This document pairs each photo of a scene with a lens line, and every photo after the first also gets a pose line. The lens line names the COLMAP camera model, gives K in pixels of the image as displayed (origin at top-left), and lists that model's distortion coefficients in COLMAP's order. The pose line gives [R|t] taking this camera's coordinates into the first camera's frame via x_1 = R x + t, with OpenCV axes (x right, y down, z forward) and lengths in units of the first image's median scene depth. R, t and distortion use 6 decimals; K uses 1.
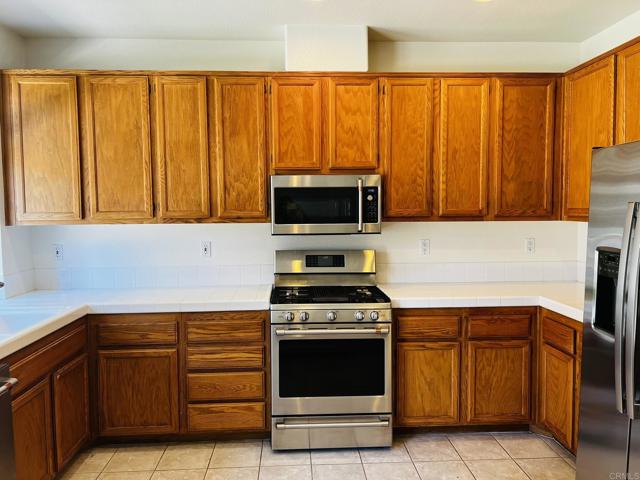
lens RADIAL K [[480.2, 0, 316.0], [0, 480.2, 236.8], [0, 0, 1]] dist [0.059753, -0.071635]
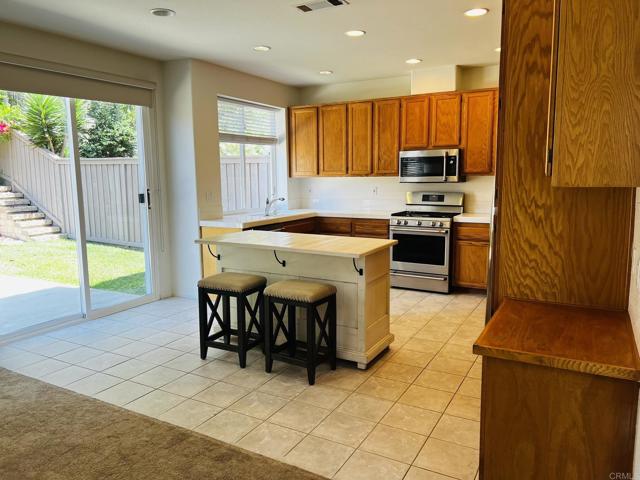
lens RADIAL K [[480.2, 0, 316.9], [0, 480.2, 239.5], [0, 0, 1]] dist [0.059753, -0.071635]
pose [[0.843187, 0.071616, -0.532830, 0.676591], [-0.027160, 0.995497, 0.090822, 0.057515], [0.536935, -0.062108, 0.841335, -0.821482]]
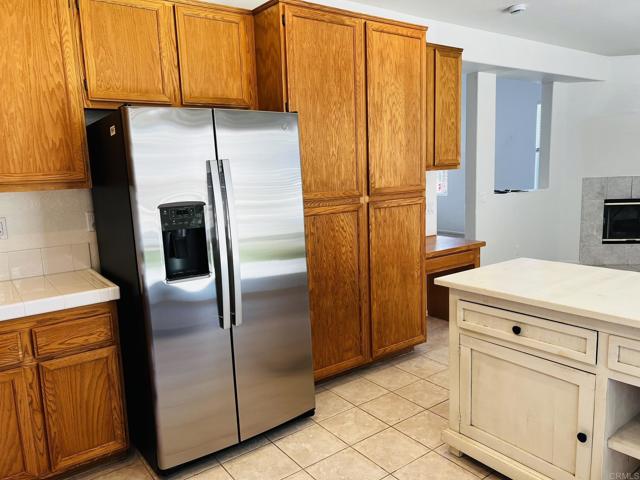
lens RADIAL K [[480.2, 0, 319.8], [0, 480.2, 239.8], [0, 0, 1]] dist [0.059753, -0.071635]
pose [[-0.550880, -0.099921, 0.828581, -0.303390], [0.089664, 0.979975, 0.177791, -0.038682], [-0.829754, 0.172235, -0.530889, 0.841977]]
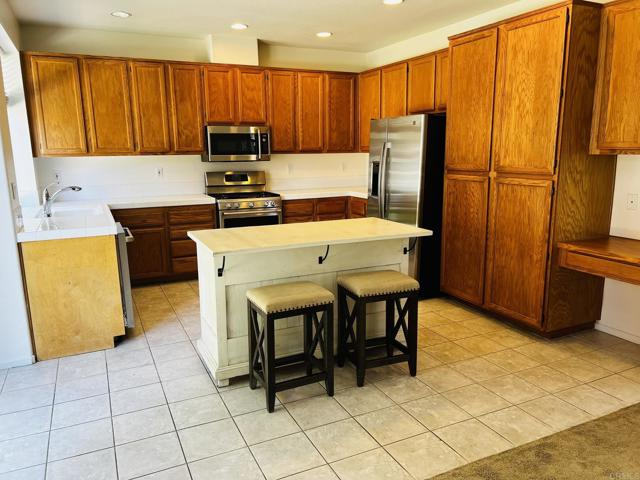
lens RADIAL K [[480.2, 0, 319.5], [0, 480.2, 243.5], [0, 0, 1]] dist [0.059753, -0.071635]
pose [[0.924298, -0.077282, 0.373766, -0.395962], [0.027012, 0.990076, 0.137913, 0.058311], [-0.380715, -0.117377, 0.917213, -0.766250]]
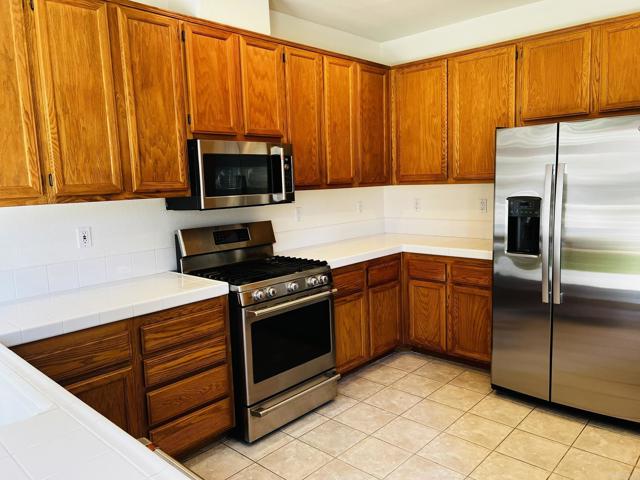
lens RADIAL K [[480.2, 0, 322.8], [0, 480.2, 237.9], [0, 0, 1]] dist [0.059753, -0.071635]
pose [[0.716532, -0.102589, 0.689969, -0.537807], [0.070029, 0.994708, 0.075174, -0.003912], [-0.694030, -0.005547, 0.719924, 0.228905]]
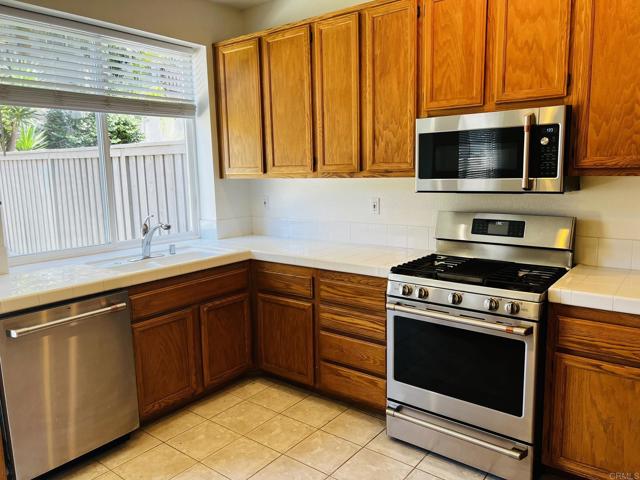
lens RADIAL K [[480.2, 0, 325.4], [0, 480.2, 238.3], [0, 0, 1]] dist [0.059753, -0.071635]
pose [[0.760156, 0.086136, -0.644006, 0.336131], [-0.024814, 0.994299, 0.103699, -0.006265], [0.649267, -0.062847, 0.757959, 0.255637]]
